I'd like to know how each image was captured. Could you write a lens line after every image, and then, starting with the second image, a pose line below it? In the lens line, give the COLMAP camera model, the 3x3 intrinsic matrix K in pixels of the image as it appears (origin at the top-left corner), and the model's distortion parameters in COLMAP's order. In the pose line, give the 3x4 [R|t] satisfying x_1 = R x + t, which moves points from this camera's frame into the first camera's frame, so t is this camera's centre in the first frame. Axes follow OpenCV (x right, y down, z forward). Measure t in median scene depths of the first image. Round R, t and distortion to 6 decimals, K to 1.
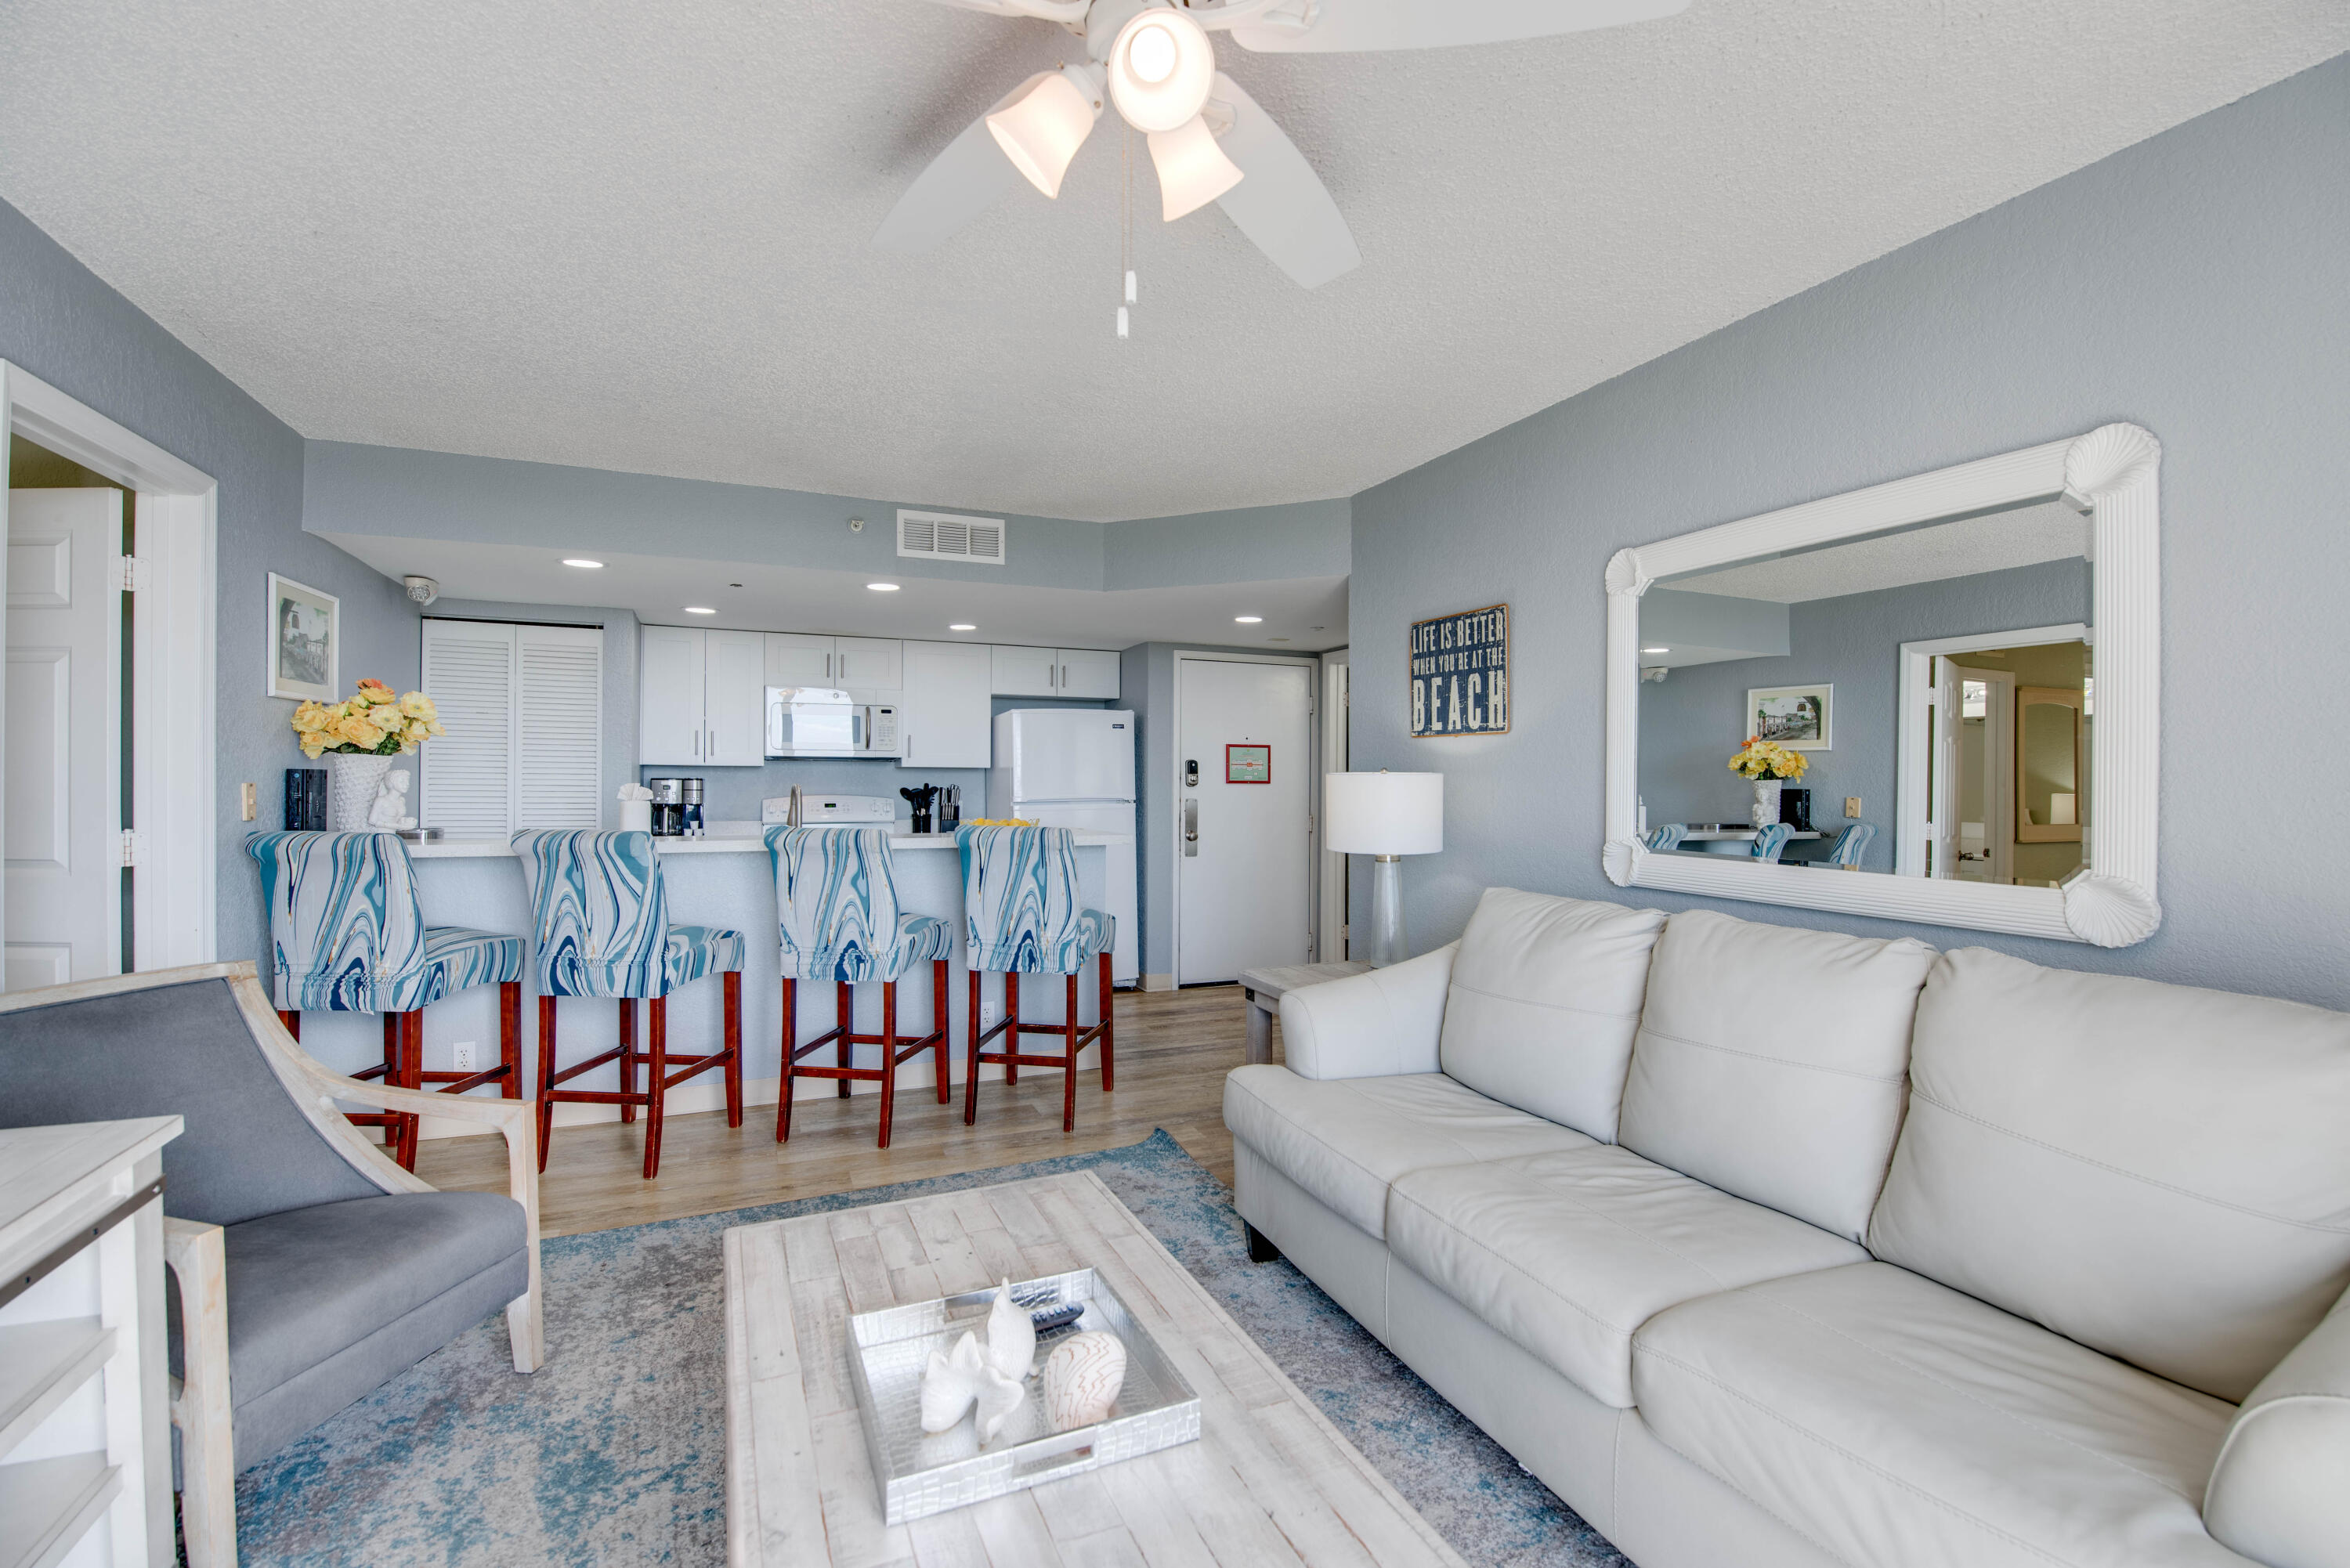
lens RADIAL K [[1046.3, 0, 1180.6], [0, 1046.3, 783.5], [0, 0, 1]] dist [-0.012078, -0.000289]
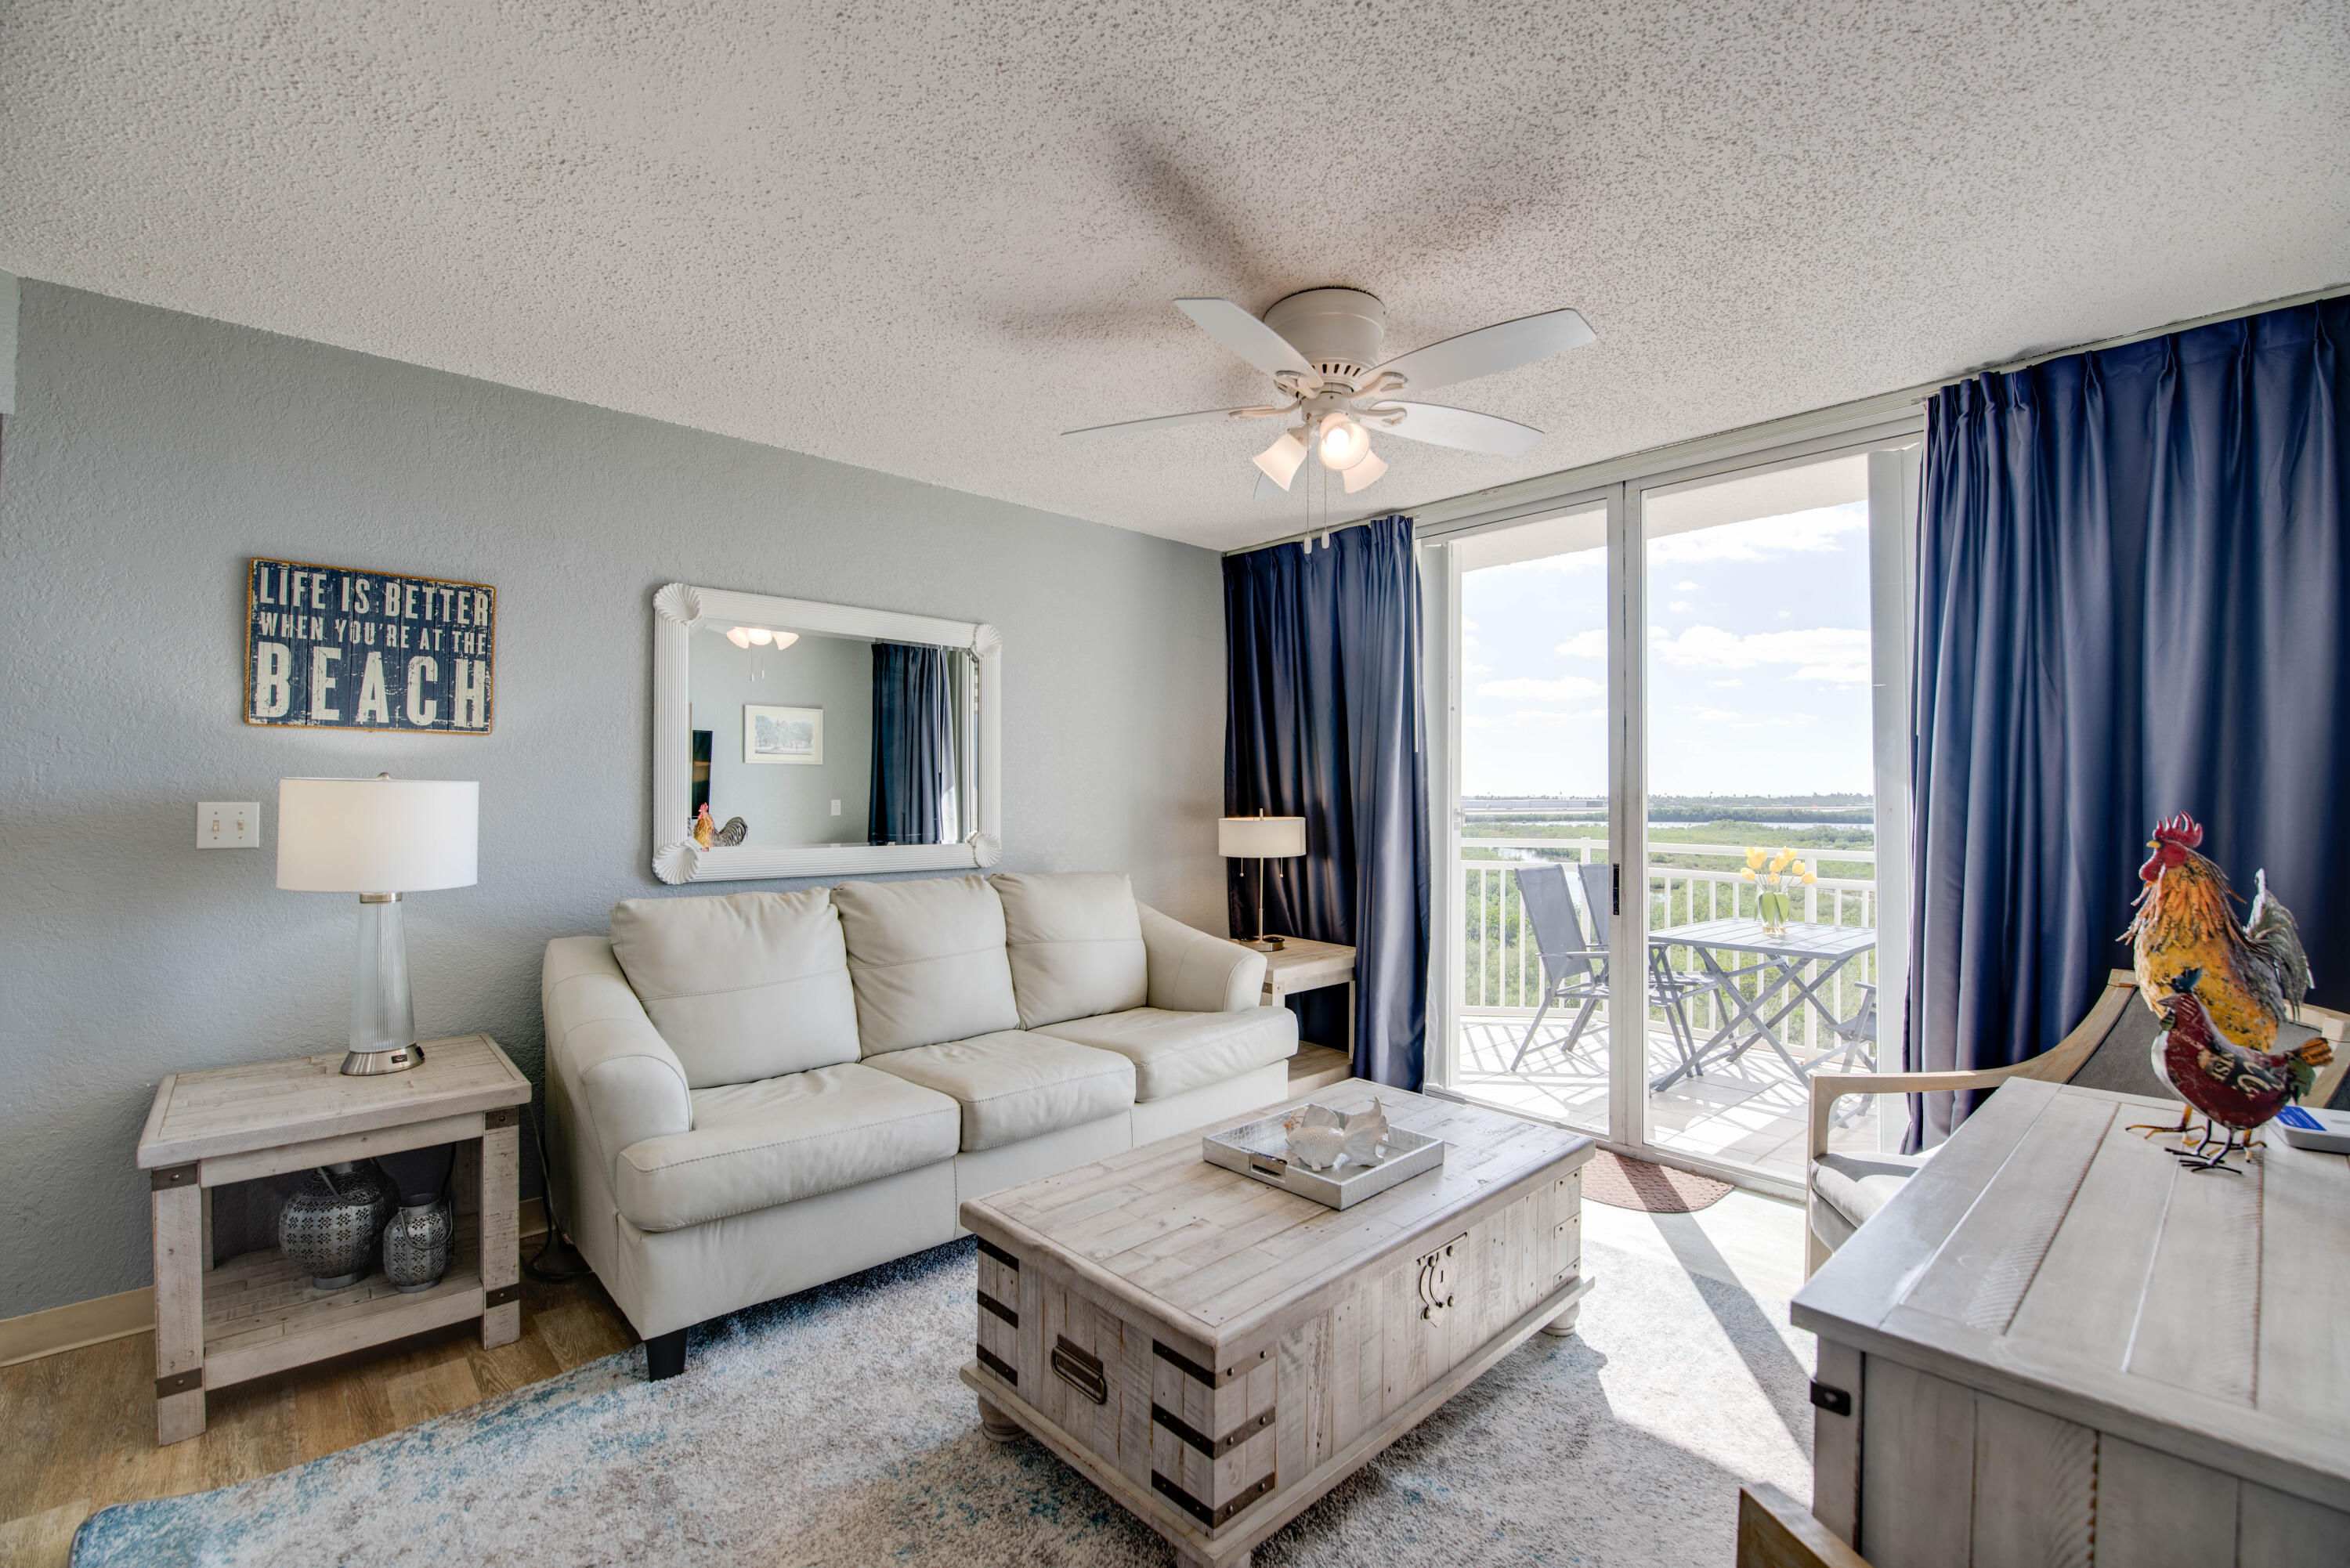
lens RADIAL K [[1046.3, 0, 1174.9], [0, 1046.3, 788.4], [0, 0, 1]] dist [-0.012078, -0.000289]
pose [[-0.350870, -0.005017, 0.936411, -0.666793], [-0.001575, 0.999987, 0.004767, -0.008200], [-0.936423, 0.000198, -0.350874, 0.735069]]
